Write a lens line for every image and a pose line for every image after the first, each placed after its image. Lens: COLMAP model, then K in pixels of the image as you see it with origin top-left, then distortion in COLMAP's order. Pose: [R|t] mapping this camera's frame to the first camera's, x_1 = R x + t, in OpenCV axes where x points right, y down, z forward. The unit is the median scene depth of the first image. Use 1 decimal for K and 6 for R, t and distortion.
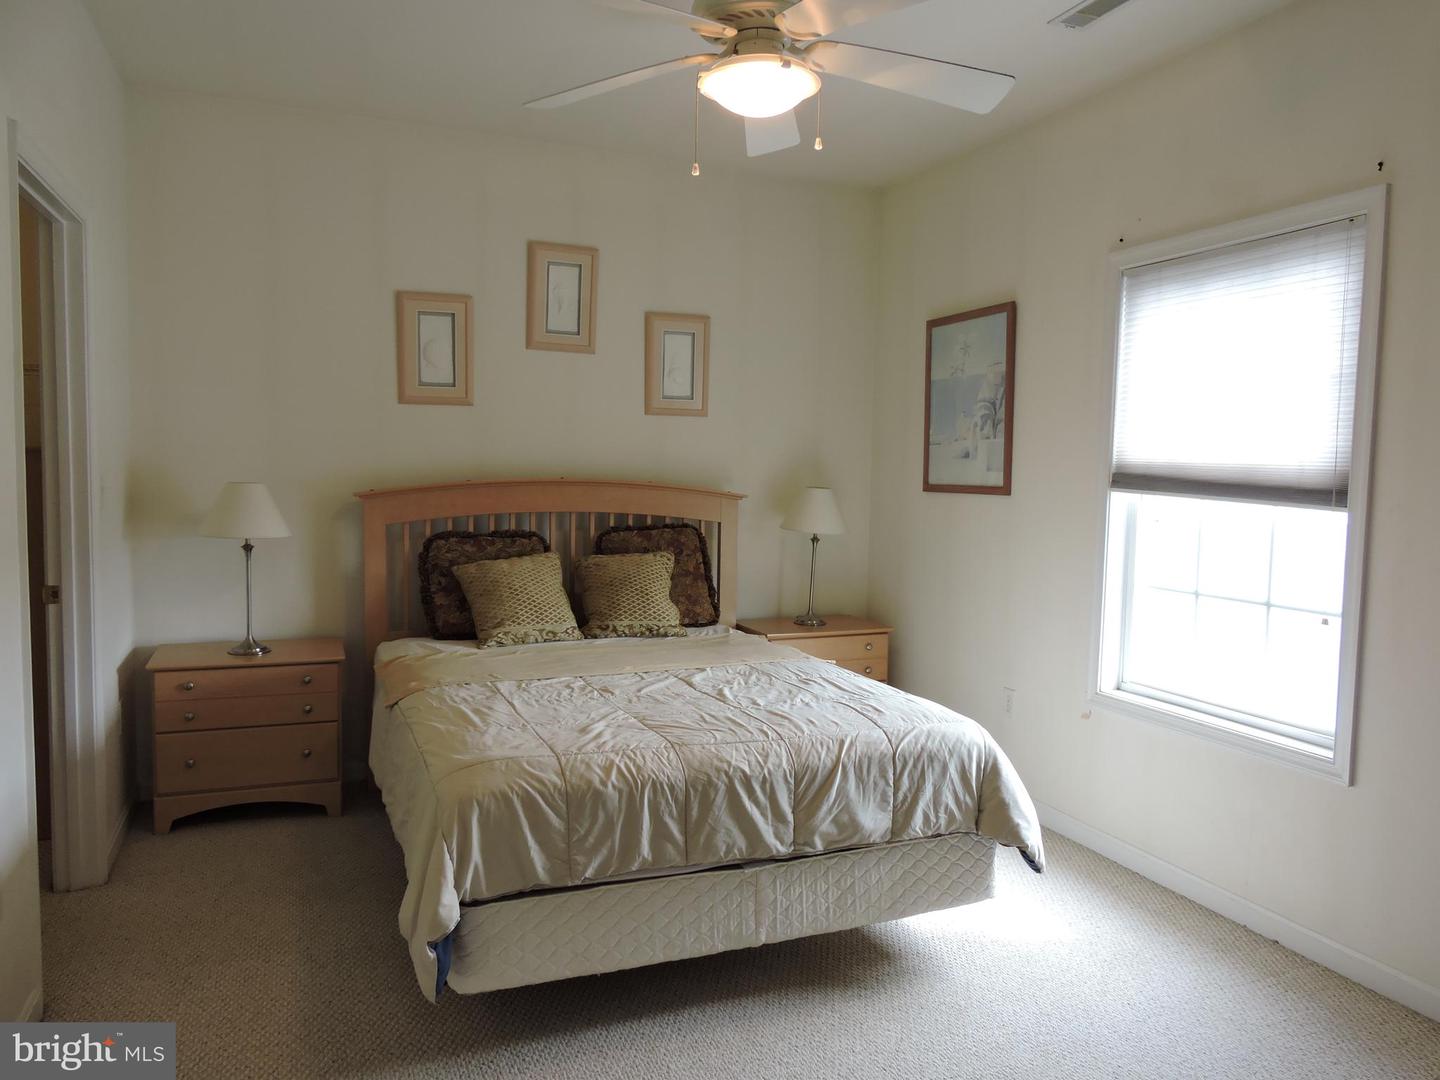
lens RADIAL K [[1029.2, 0, 733.6], [0, 1029.2, 529.4], [0, 0, 1]] dist [-0.005644, 0.010321]
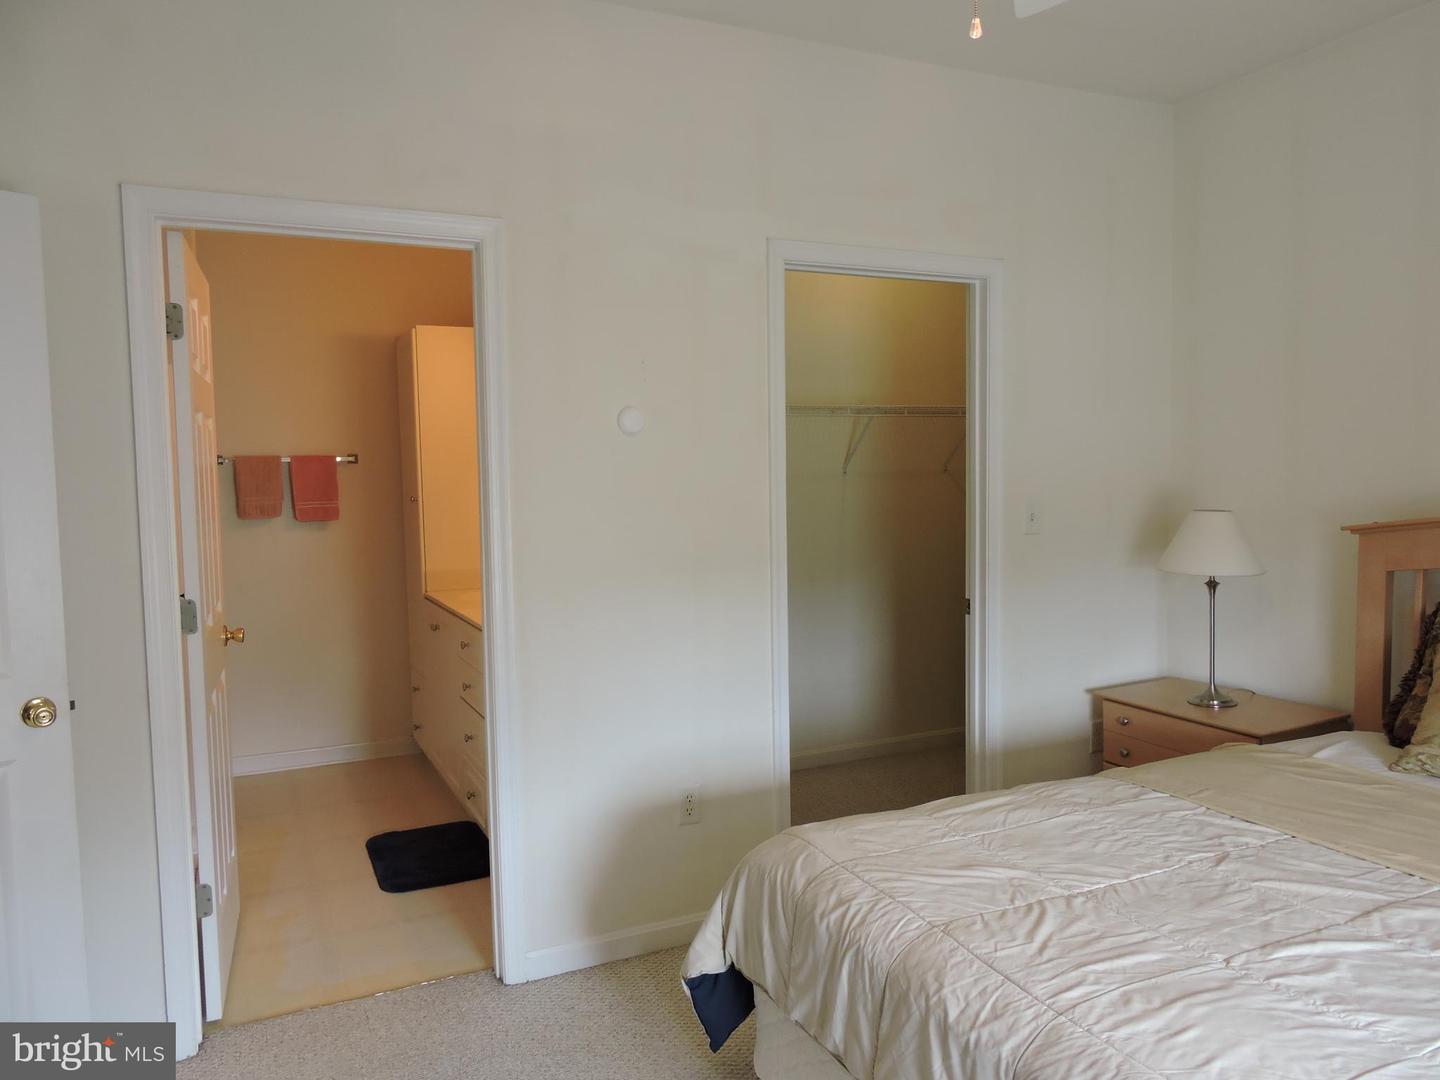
lens RADIAL K [[1029.2, 0, 720.4], [0, 1029.2, 546.5], [0, 0, 1]] dist [-0.005644, 0.010321]
pose [[0.037091, 0.050212, -0.998050, 0.414433], [-0.042498, 0.997913, 0.048625, -0.042171], [0.998408, 0.040612, 0.039147, 0.585142]]
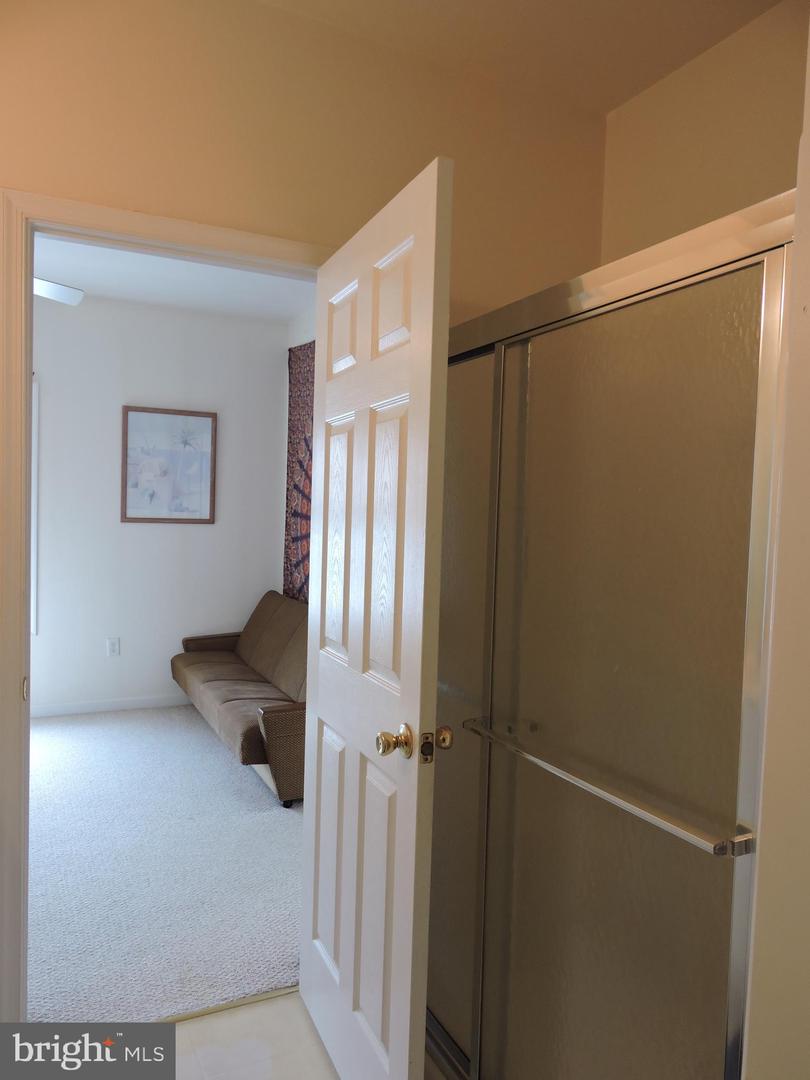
lens RADIAL K [[771.9, 0, 405.2], [0, 771.9, 542.1], [0, 0, 1]] dist [-0.005644, 0.010321]
pose [[-0.054726, -0.056397, 0.996907, -0.802788], [0.034731, 0.997692, 0.058348, -0.044371], [-0.997897, 0.037817, -0.052641, 0.428091]]
